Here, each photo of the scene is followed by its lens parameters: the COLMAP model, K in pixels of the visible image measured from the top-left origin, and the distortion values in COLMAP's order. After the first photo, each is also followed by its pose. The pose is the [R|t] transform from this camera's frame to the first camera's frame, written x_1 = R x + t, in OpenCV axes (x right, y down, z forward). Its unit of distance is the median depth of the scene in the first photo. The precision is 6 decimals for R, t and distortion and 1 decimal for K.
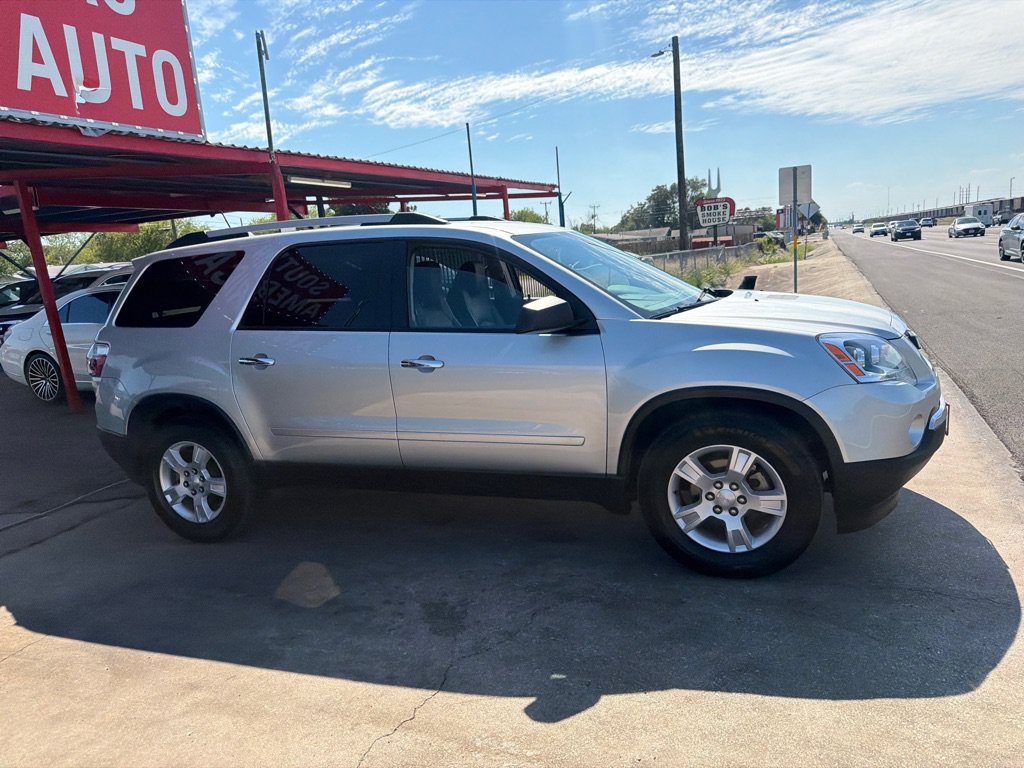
lens RADIAL K [[741.3, 0, 515.8], [0, 741.3, 376.9], [0, 0, 1]] dist [-0.001248, -0.007436]
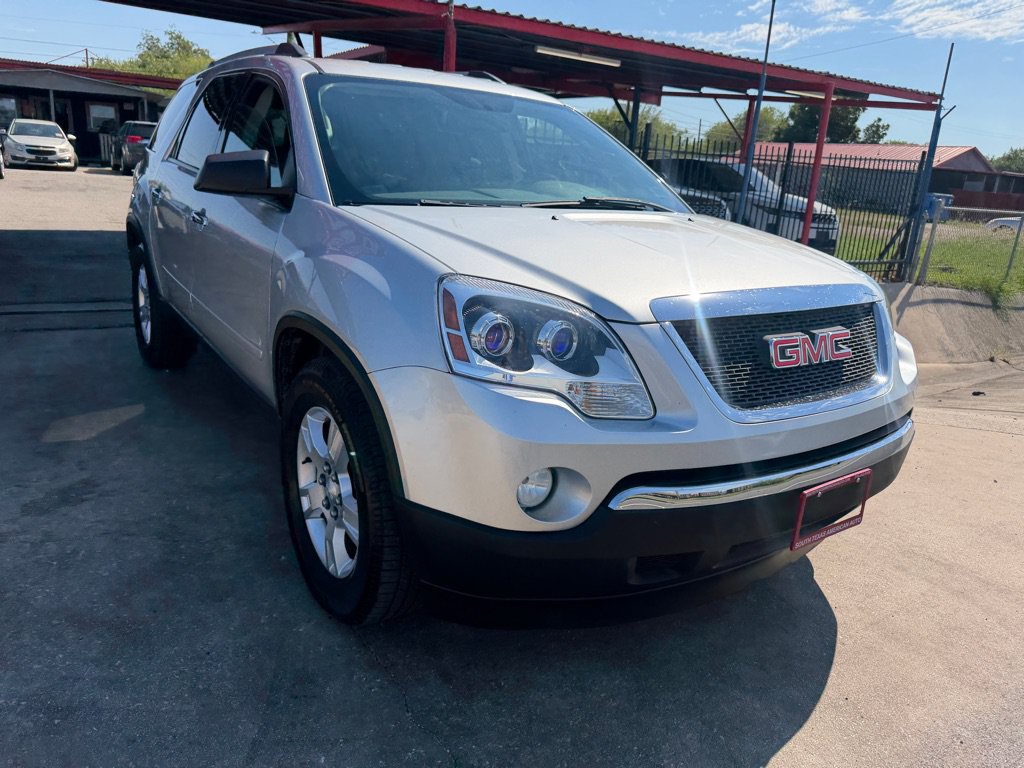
lens RADIAL K [[743.6, 0, 514.8], [0, 743.6, 364.5], [0, 0, 1]] dist [-0.000544, -0.006803]
pose [[0.812826, 0.279599, -0.511017, 0.545087], [-0.228019, 0.959990, 0.162563, -0.065634], [0.536024, -0.015614, 0.844058, 0.402282]]
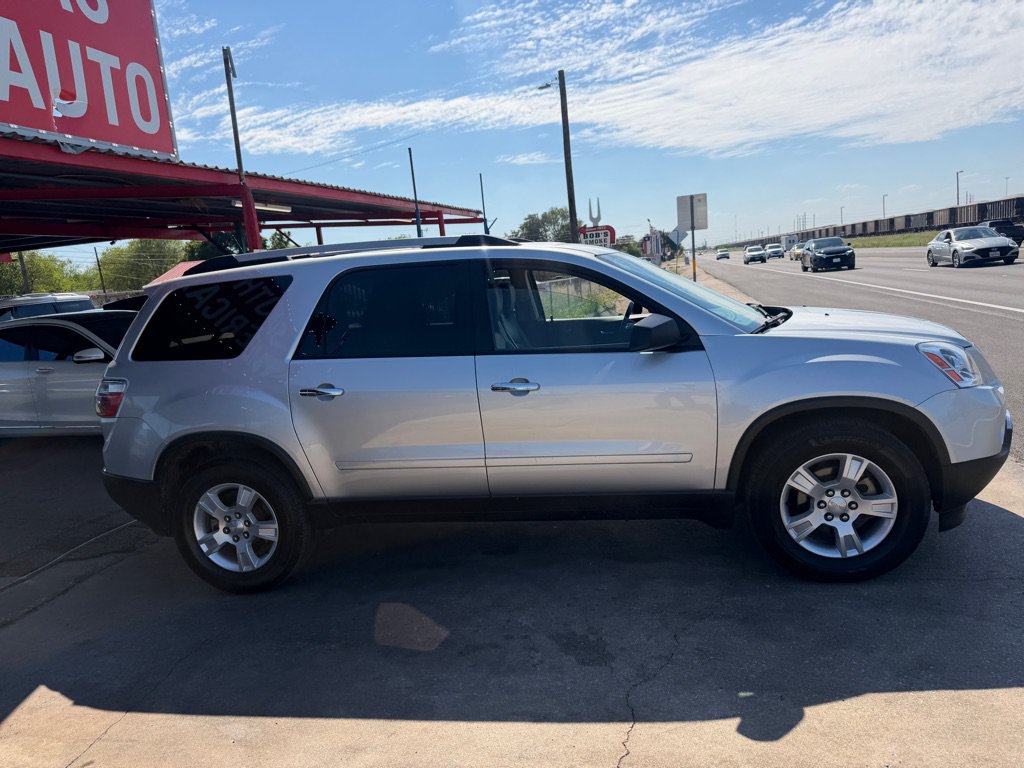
lens RADIAL K [[744.0, 0, 514.4], [0, 744.0, 370.4], [0, 0, 1]] dist [0.003279, -0.012192]
pose [[0.985501, -0.032982, 0.166431, -0.246872], [0.040418, 0.998321, -0.041486, 0.000683], [-0.164784, 0.047611, 0.985180, 0.031558]]
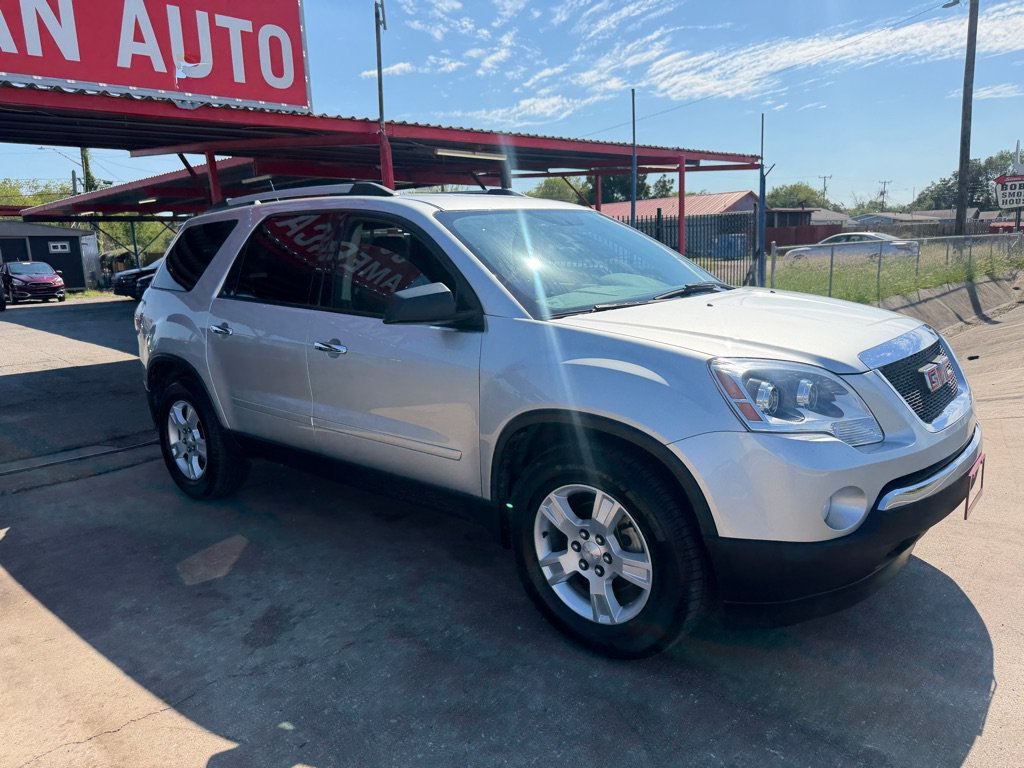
lens RADIAL K [[741.5, 0, 512.3], [0, 741.5, 373.7], [0, 0, 1]] dist [-0.002767, -0.003736]
pose [[0.935946, 0.099204, -0.337882, 0.340687], [-0.089345, 0.994999, 0.044648, -0.039729], [0.340621, -0.011600, 0.940129, 0.176963]]
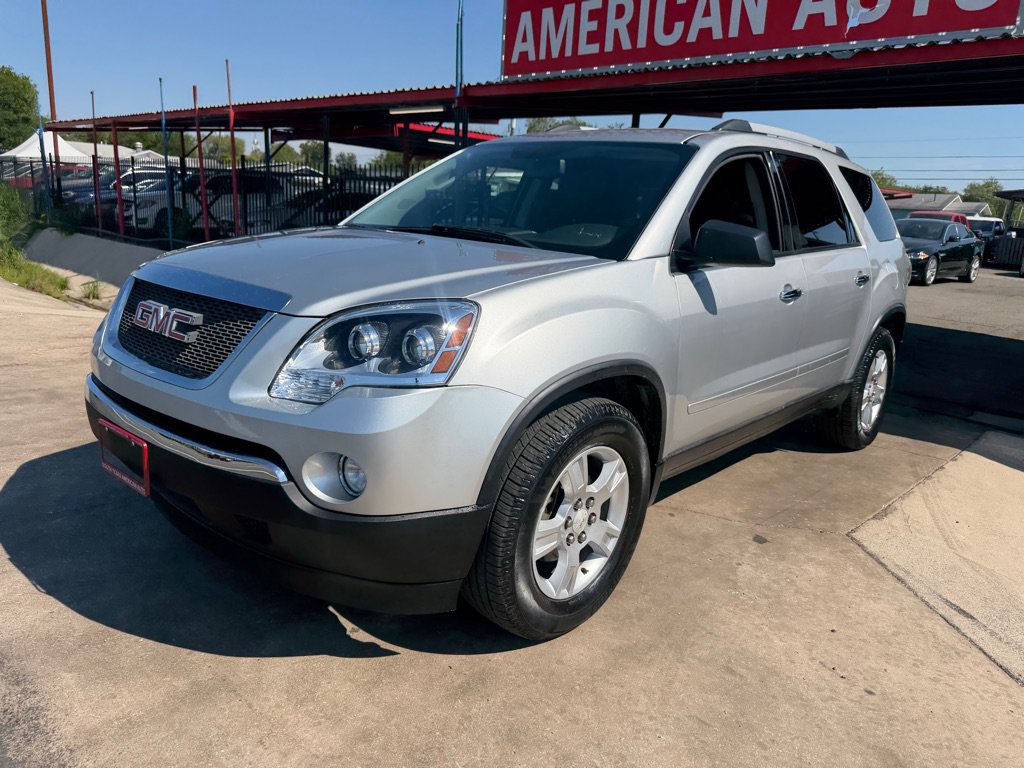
lens RADIAL K [[742.9, 0, 507.0], [0, 742.9, 371.4], [0, 0, 1]] dist [-0.003808, -0.002568]
pose [[-0.382584, 0.270950, -0.883298, 0.841454], [-0.174777, 0.917547, 0.357157, -0.261145], [0.907239, 0.291023, -0.303683, 1.265525]]
